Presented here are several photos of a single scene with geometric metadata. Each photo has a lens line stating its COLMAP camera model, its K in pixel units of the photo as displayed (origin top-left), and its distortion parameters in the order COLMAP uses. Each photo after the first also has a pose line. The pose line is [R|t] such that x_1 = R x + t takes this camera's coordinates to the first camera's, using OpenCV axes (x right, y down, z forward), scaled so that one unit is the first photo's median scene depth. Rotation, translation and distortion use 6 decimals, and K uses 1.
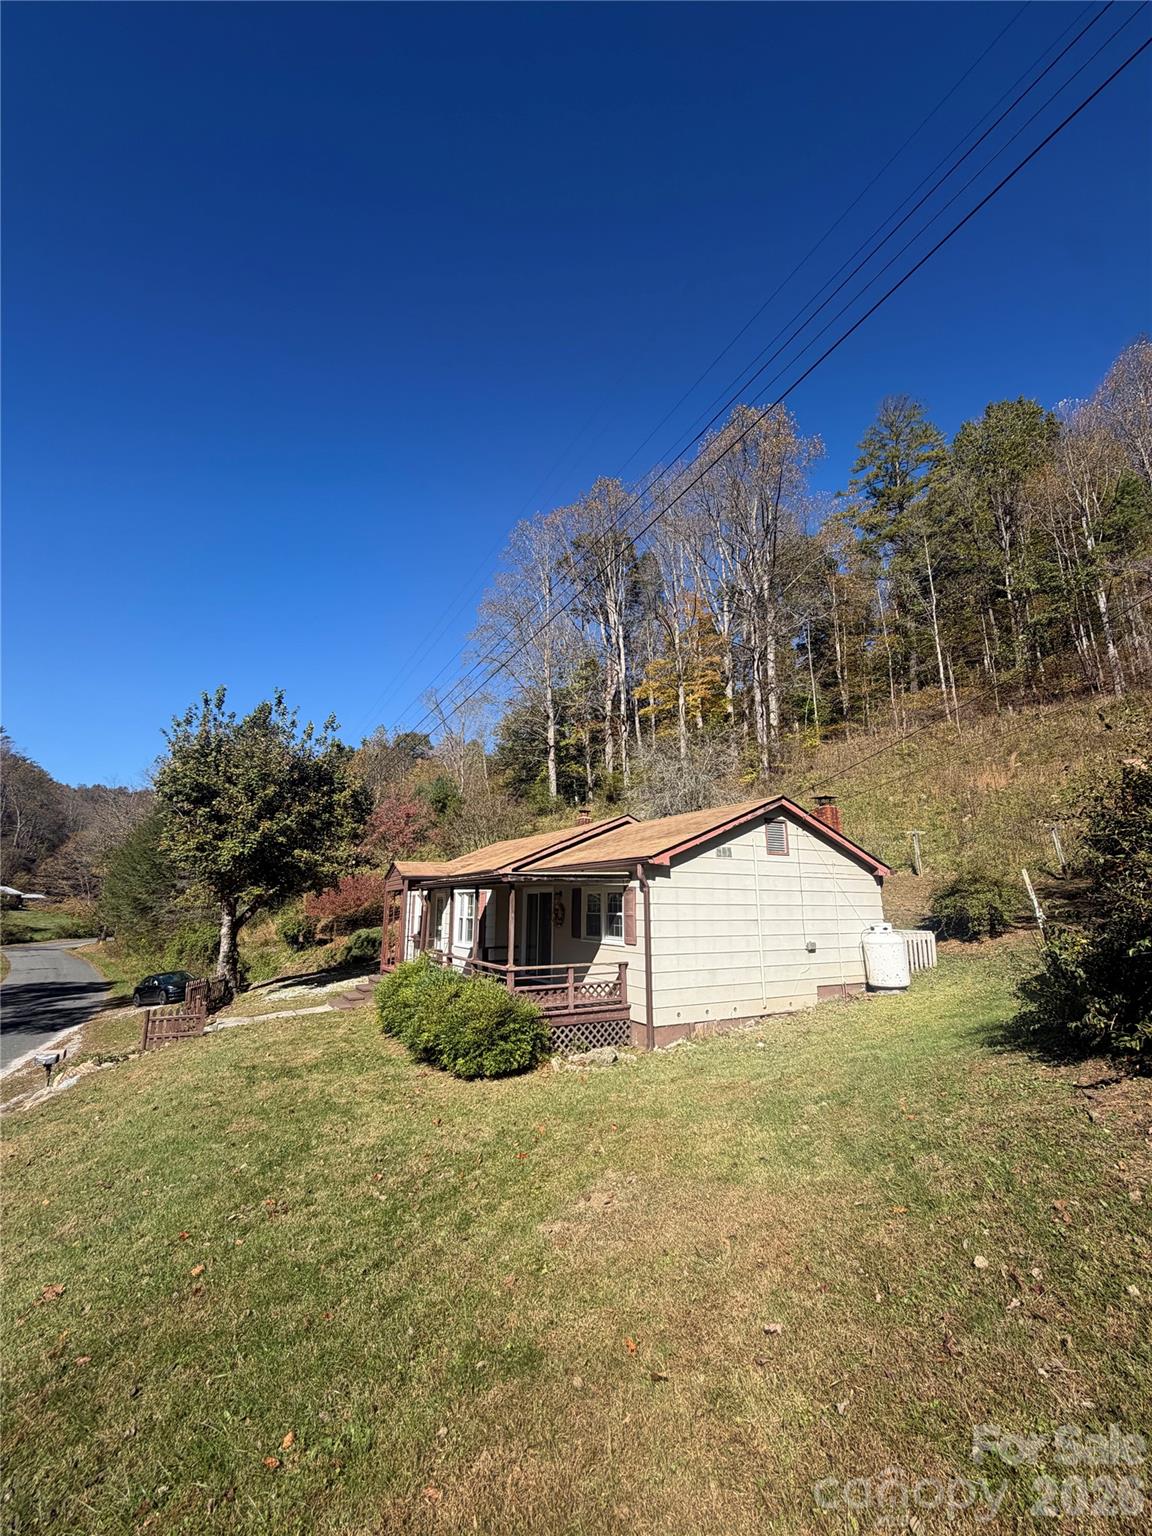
lens RADIAL K [[608.2, 0, 578.1], [0, 608.2, 772.7], [0, 0, 1]] dist [0.001724, -0.000887]
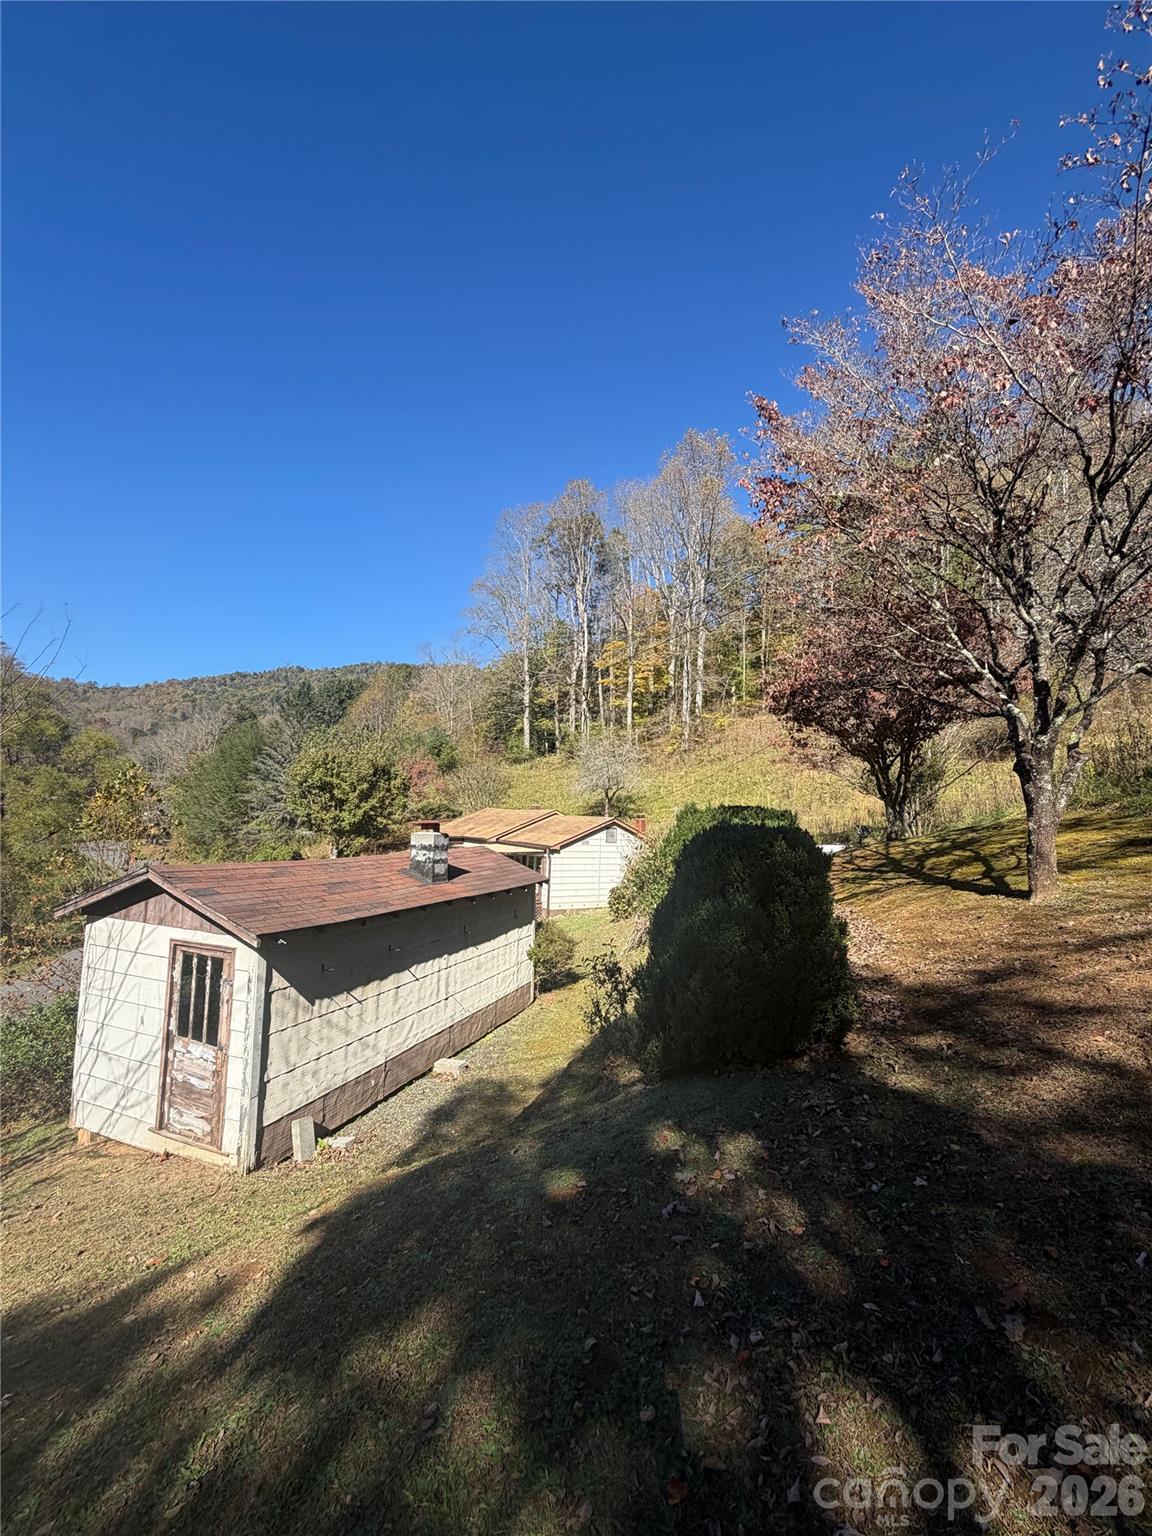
lens RADIAL K [[608.2, 0, 569.3], [0, 608.2, 766.7], [0, 0, 1]] dist [0.001724, -0.000887]
pose [[0.999078, 0.037049, 0.021710, 0.022631], [-0.039554, 0.990808, 0.129361, -0.094240], [-0.016718, -0.130101, 0.991360, -0.266733]]
